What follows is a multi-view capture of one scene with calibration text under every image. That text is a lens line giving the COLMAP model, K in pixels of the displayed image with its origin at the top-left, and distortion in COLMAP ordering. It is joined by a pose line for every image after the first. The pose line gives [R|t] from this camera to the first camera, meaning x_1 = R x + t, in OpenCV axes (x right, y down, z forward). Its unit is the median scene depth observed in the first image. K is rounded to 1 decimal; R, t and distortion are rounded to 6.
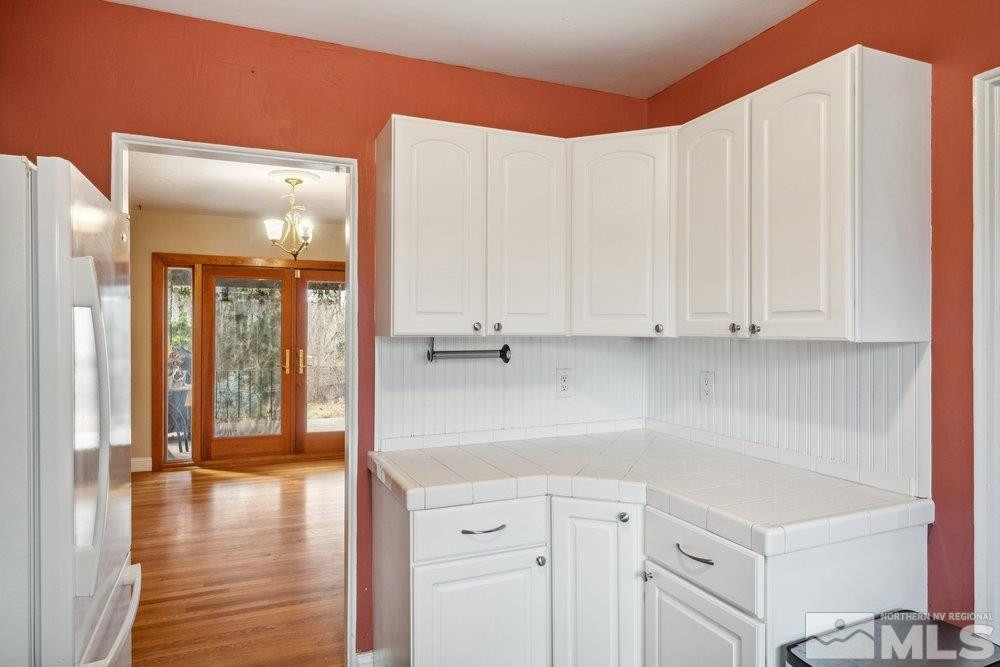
lens RADIAL K [[605.3, 0, 501.4], [0, 605.3, 328.7], [0, 0, 1]] dist [0.002261, 0.000563]
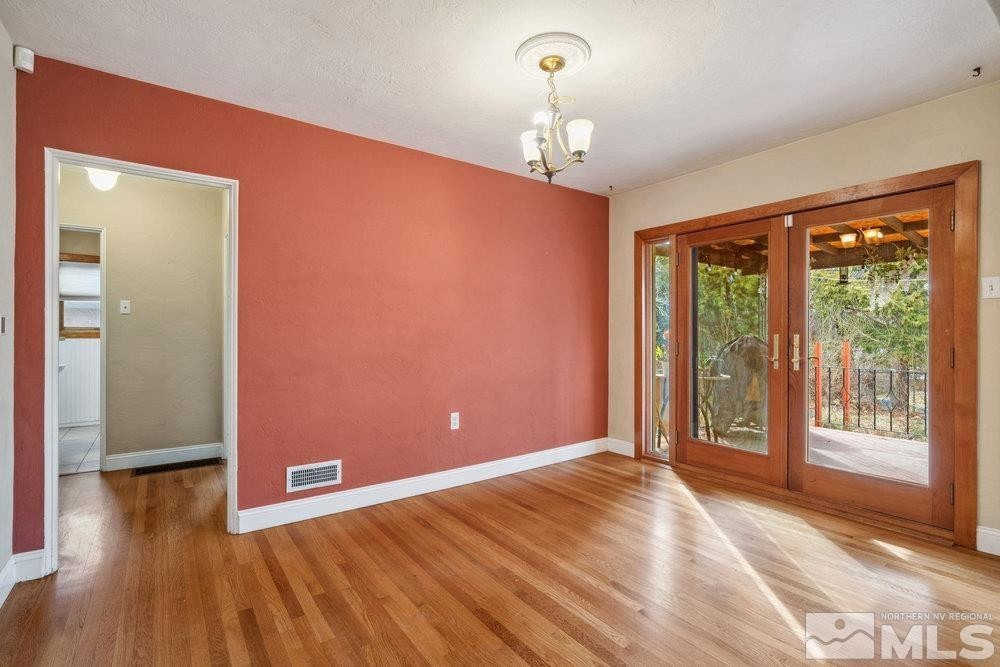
lens RADIAL K [[469.3, 0, 496.7], [0, 469.3, 330.7], [0, 0, 1]] dist [0.001536, 0.000448]
pose [[0.220702, -0.009492, -0.975295, 0.097710], [0.001281, 0.999955, -0.009442, 0.035303], [0.975340, 0.000834, 0.220704, 0.567661]]
